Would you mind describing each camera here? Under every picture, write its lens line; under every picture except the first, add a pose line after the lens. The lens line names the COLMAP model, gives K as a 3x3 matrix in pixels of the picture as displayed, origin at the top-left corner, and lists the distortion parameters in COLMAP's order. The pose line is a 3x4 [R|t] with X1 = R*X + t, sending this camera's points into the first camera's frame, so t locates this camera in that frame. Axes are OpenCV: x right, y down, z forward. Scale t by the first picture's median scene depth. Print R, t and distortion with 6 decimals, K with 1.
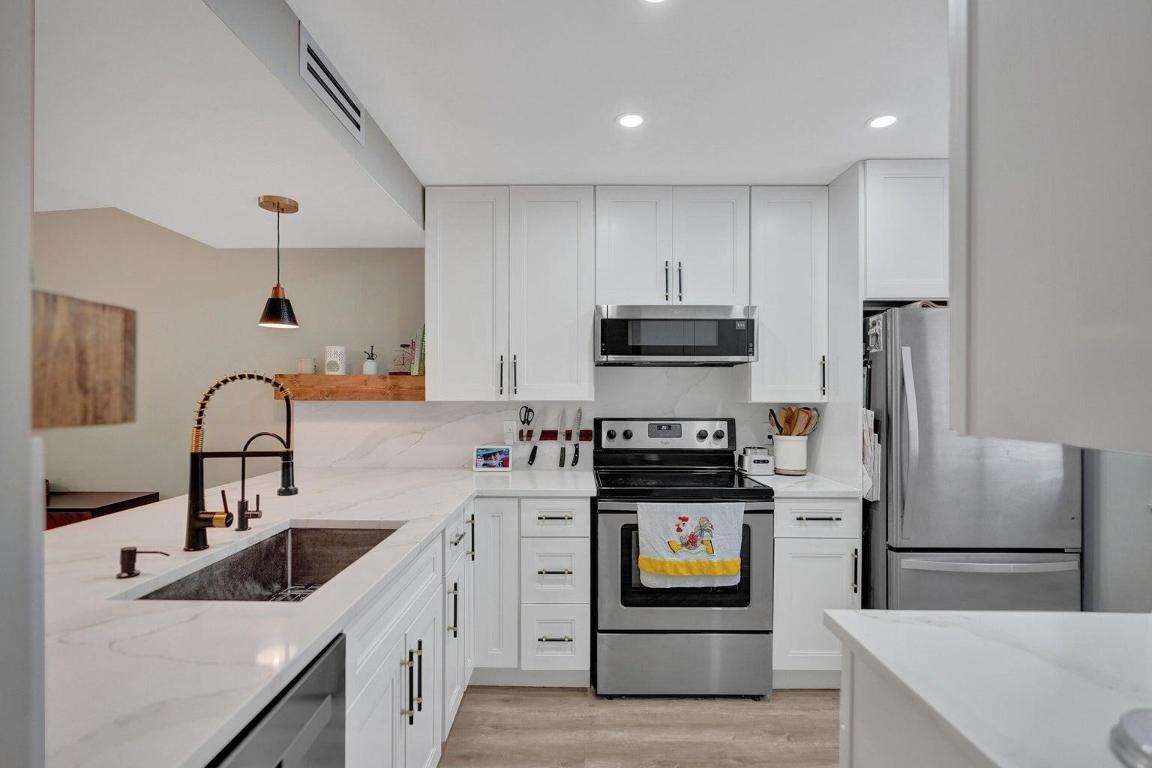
lens RADIAL K [[541.1, 0, 575.3], [0, 541.1, 390.8], [0, 0, 1]] dist [-0.001928, -0.000222]
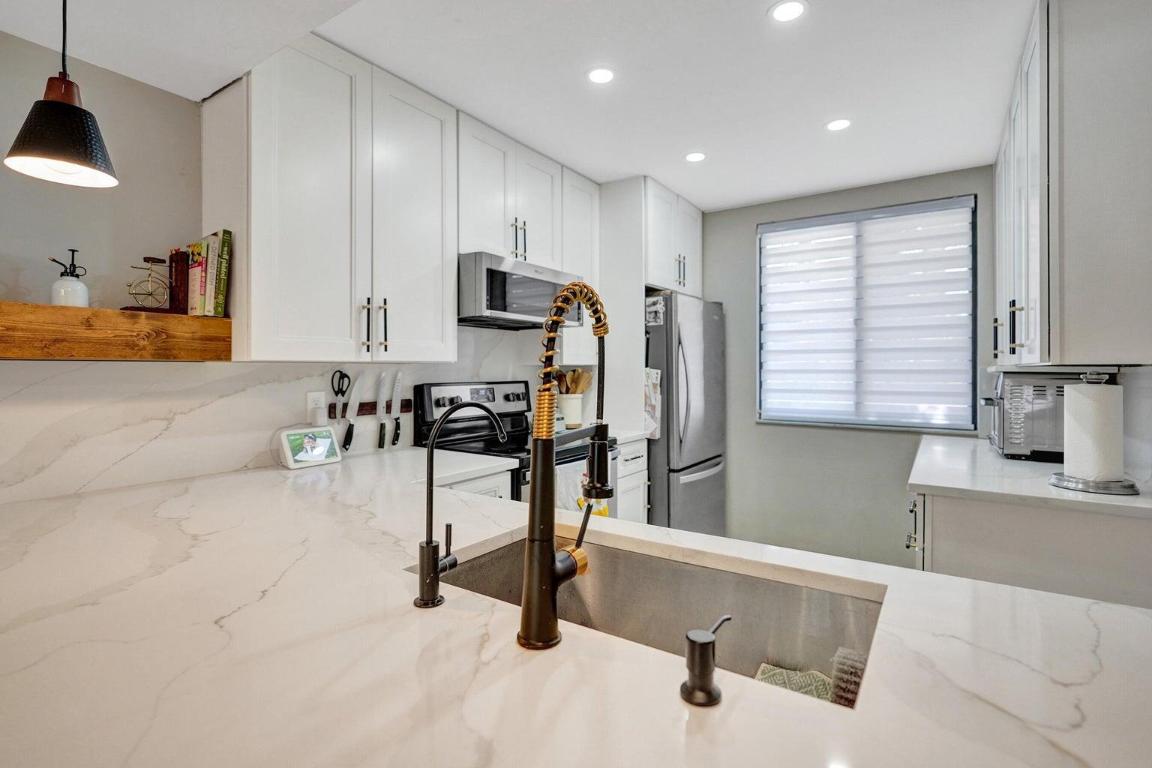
lens RADIAL K [[547.1, 0, 572.1], [0, 547.1, 363.3], [0, 0, 1]] dist [-0.001573, -0.000066]
pose [[0.556806, 0.005141, 0.830627, -0.655817], [-0.001805, 0.999986, -0.004979, 0.027845], [-0.830641, 0.001273, 0.556808, 0.420826]]
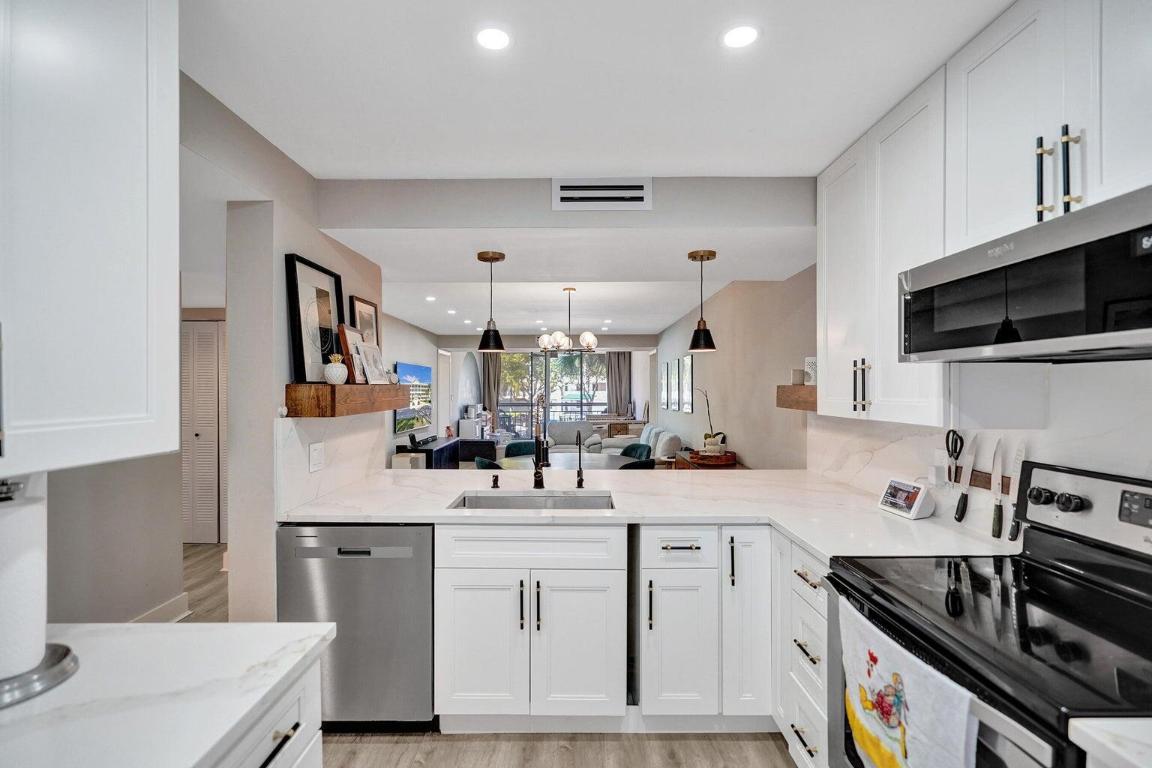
lens RADIAL K [[541.1, 0, 575.3], [0, 541.1, 390.8], [0, 0, 1]] dist [-0.001928, -0.000222]
pose [[0.006415, 0.003290, -0.999974, 0.703444], [0.005773, 0.999978, 0.003327, -0.029459], [0.999963, -0.005794, 0.006396, 0.669971]]
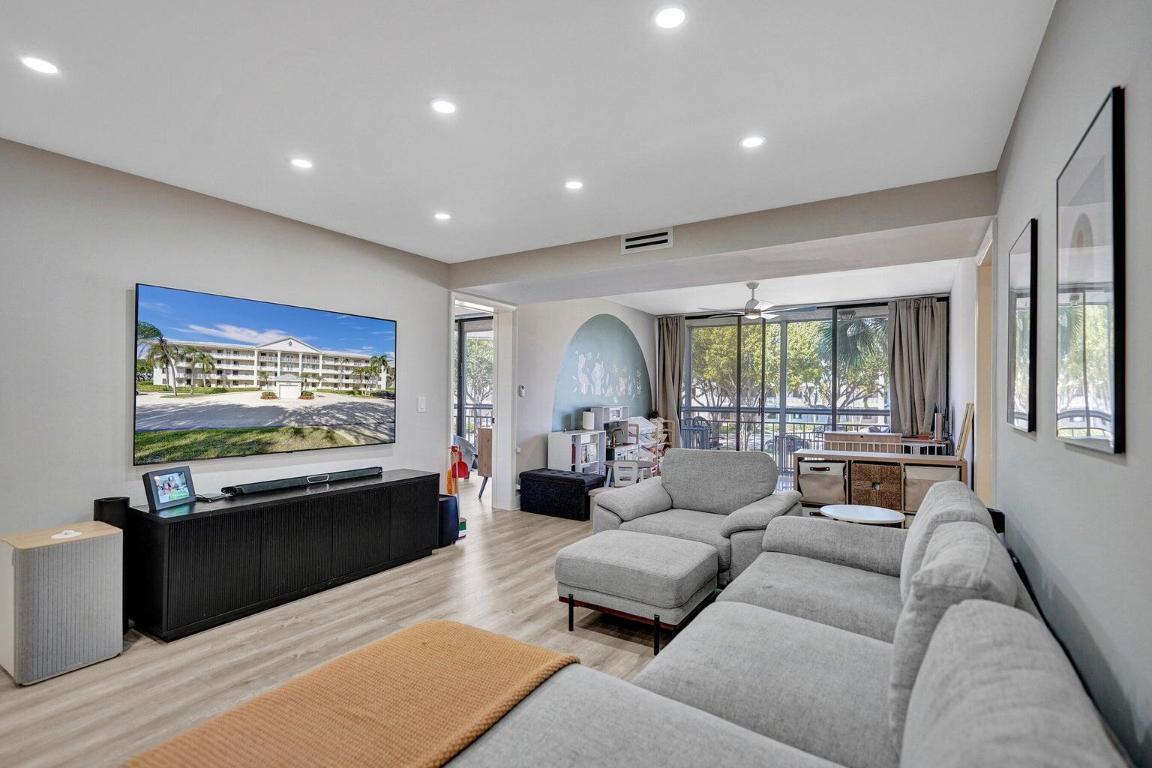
lens RADIAL K [[546.1, 0, 589.9], [0, 546.1, 426.8], [0, 0, 1]] dist [-0.027749, -0.000180]
pose [[-0.509795, 0.050521, -0.858811, -1.842255], [-0.005701, 0.998054, 0.062097, 0.044863], [0.860277, 0.036553, -0.508515, 1.161671]]
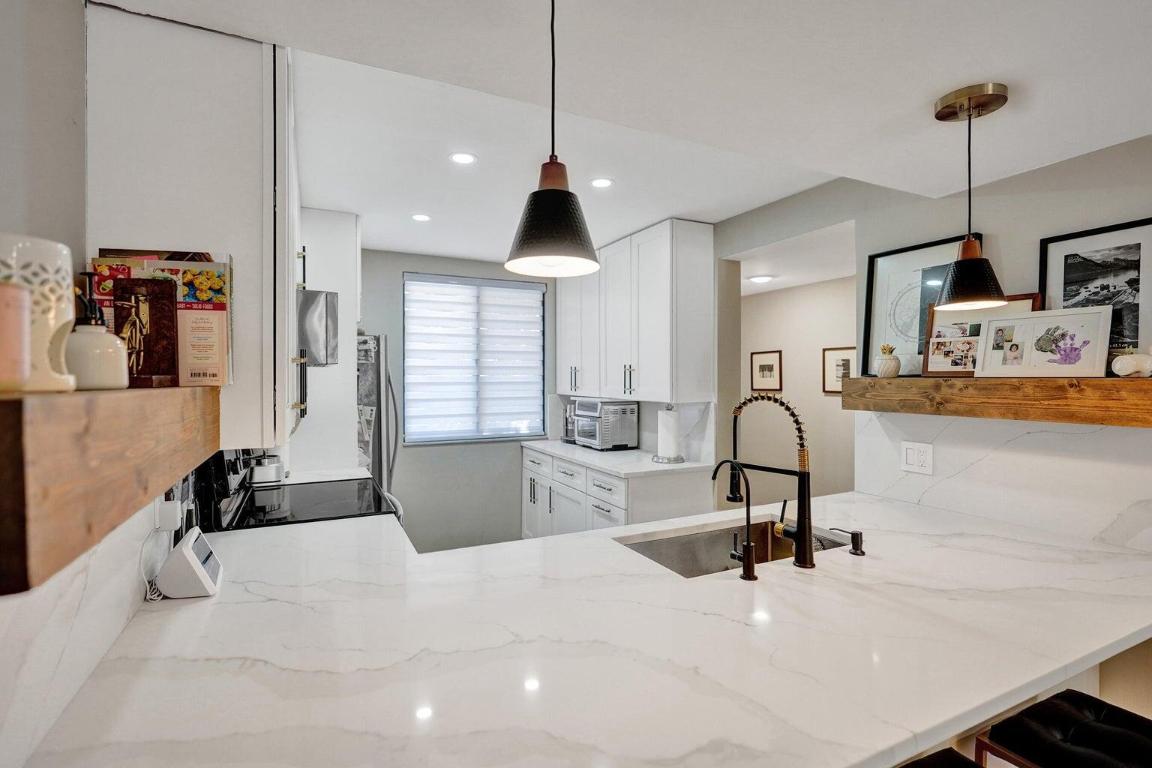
lens RADIAL K [[536.6, 0, 565.4], [0, 536.6, 371.2], [0, 0, 1]] dist [-0.002091, -0.000185]
pose [[-0.433602, 0.004276, 0.901094, -0.860592], [-0.003217, 0.999975, -0.006294, -0.044212], [-0.901099, -0.005628, -0.433577, 1.118702]]
